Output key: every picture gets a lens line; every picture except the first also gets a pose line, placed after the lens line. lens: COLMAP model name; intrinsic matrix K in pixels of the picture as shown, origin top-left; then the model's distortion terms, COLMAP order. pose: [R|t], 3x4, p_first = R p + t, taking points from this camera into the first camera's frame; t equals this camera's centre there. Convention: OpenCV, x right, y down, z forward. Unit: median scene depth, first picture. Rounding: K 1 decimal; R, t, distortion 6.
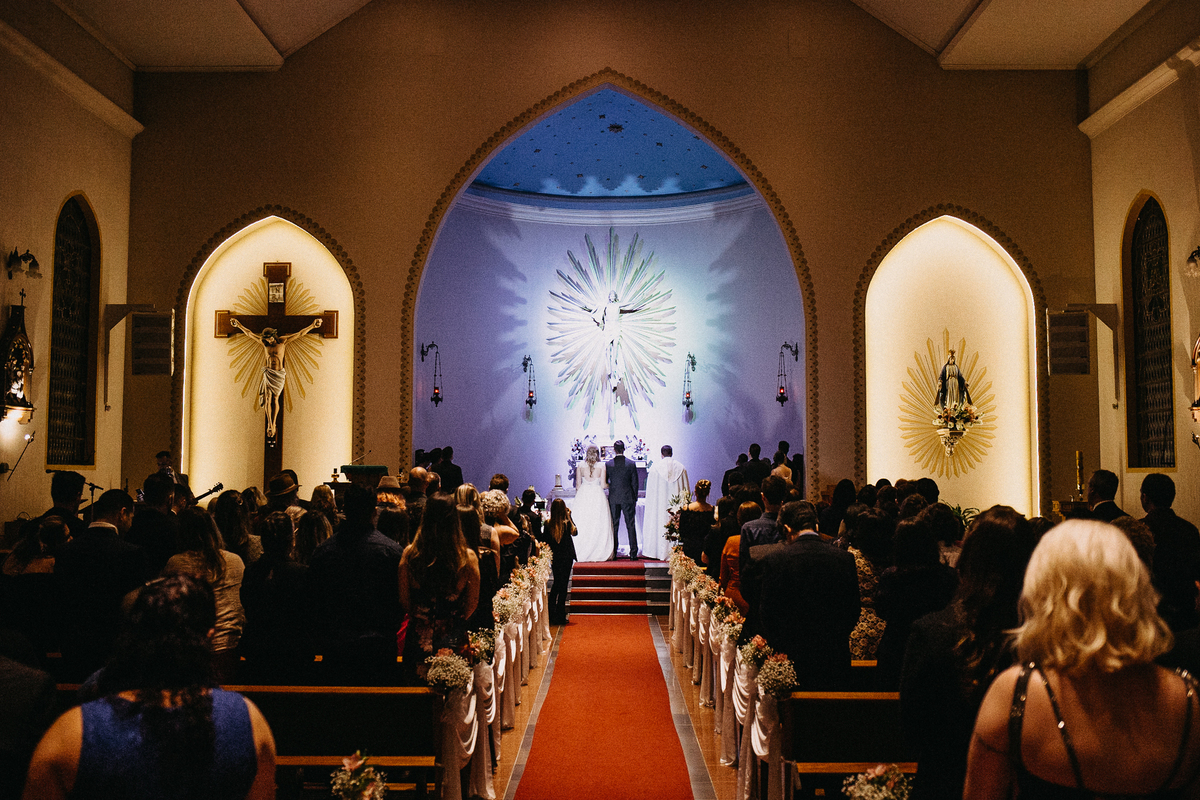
lens RADIAL K [[1146.2, 0, 596.7], [0, 1146.2, 406.2], [0, 0, 1]] dist [-0.083984, 0.000000]
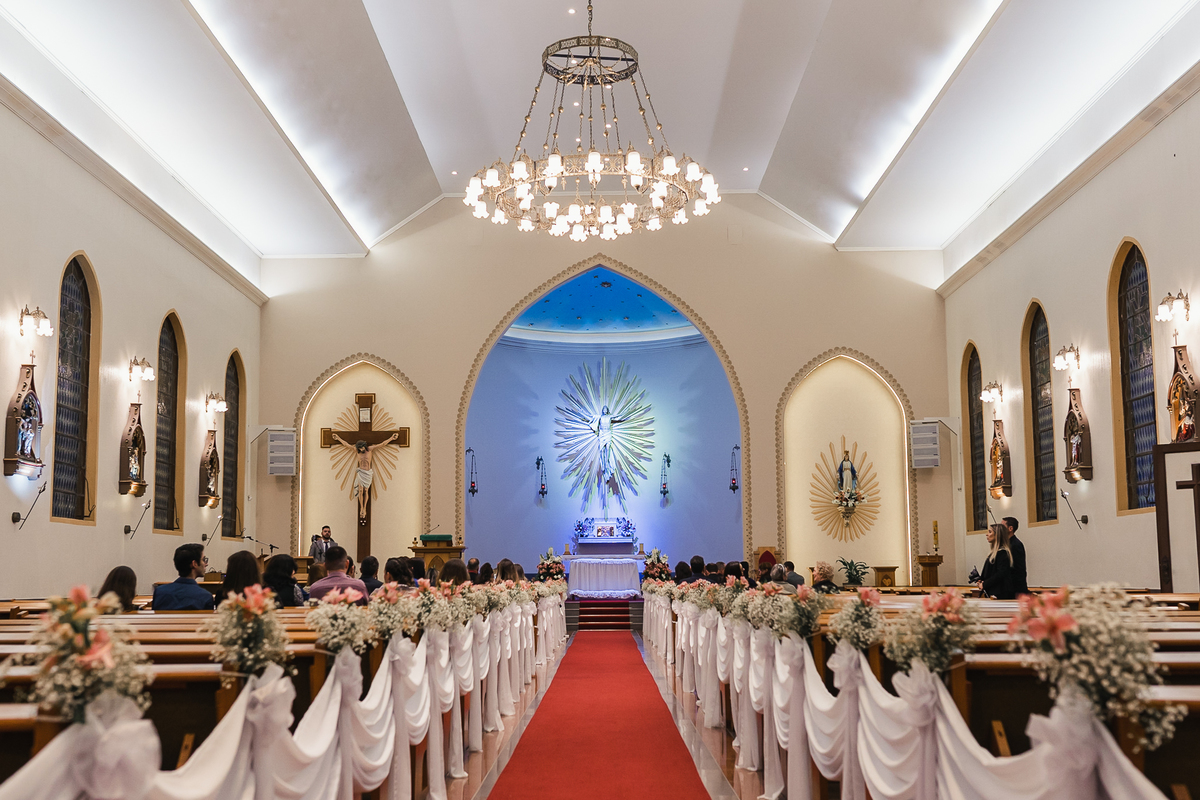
lens RADIAL K [[1419.2, 0, 582.7], [0, 1419.2, 425.6], [0, 0, 1]] dist [0.019382, 0.000000]
pose [[0.999922, -0.011525, -0.004786, -0.005005], [0.011224, 0.998204, -0.058850, 0.019350], [0.005455, 0.058791, 0.998255, -0.745803]]
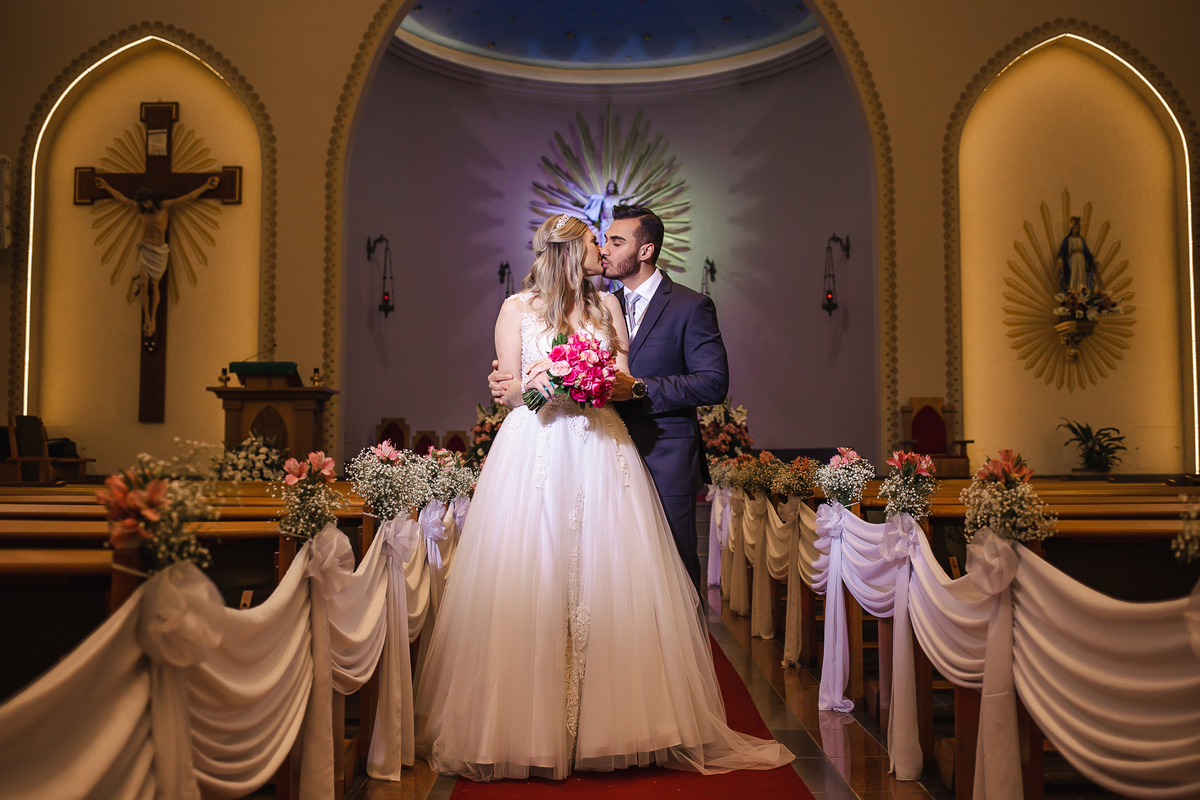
lens RADIAL K [[1096.9, 0, 596.5], [0, 1096.9, 428.6], [0, 0, 1]] dist [-0.056541, 0.000000]
pose [[0.999967, -0.002783, 0.007601, -0.003301], [0.002649, 0.999841, 0.017612, 0.073871], [-0.007649, -0.017592, 0.999816, 0.294715]]
